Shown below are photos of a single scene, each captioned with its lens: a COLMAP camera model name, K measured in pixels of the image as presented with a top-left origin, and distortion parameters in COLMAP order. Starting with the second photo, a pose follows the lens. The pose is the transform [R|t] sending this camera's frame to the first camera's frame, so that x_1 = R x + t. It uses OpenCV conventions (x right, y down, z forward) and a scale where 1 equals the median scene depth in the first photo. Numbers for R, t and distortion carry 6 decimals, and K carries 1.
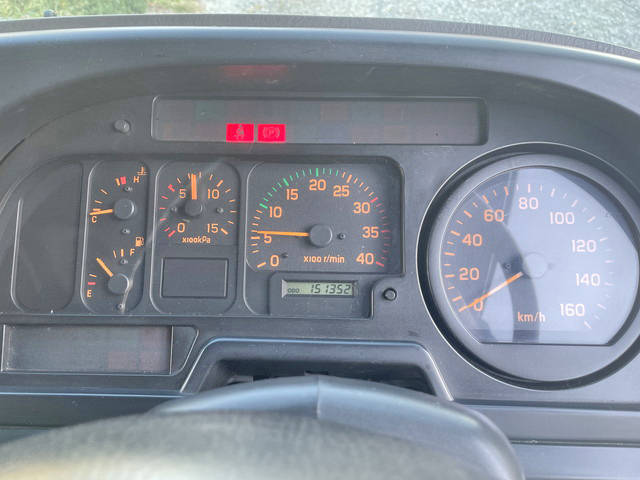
lens RADIAL K [[488.9, 0, 322.3], [0, 488.9, 236.2], [0, 0, 1]] dist [0.092281, -0.124516]
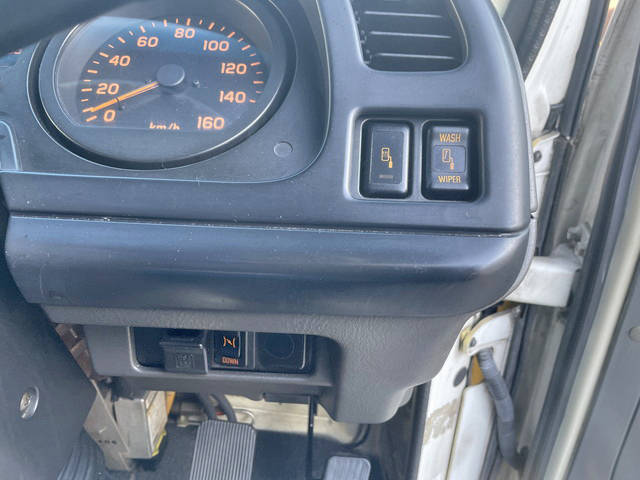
lens RADIAL K [[488.9, 0, 316.6], [0, 488.9, 237.8], [0, 0, 1]] dist [0.092281, -0.124516]
pose [[0.999186, 0.037621, -0.014553, 0.706271], [-0.040324, 0.940961, -0.336104, 0.629983], [0.001049, 0.336417, 0.941713, 0.219971]]
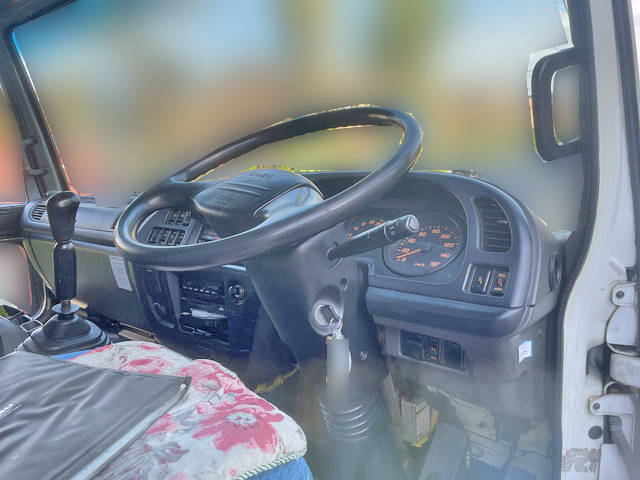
lens RADIAL K [[488.9, 0, 318.8], [0, 488.9, 239.3], [0, 0, 1]] dist [0.092281, -0.124516]
pose [[0.749681, 0.065058, -0.658593, 1.681766], [-0.423599, 0.811766, -0.401996, 1.287526], [0.508470, 0.580348, 0.636124, -0.959937]]
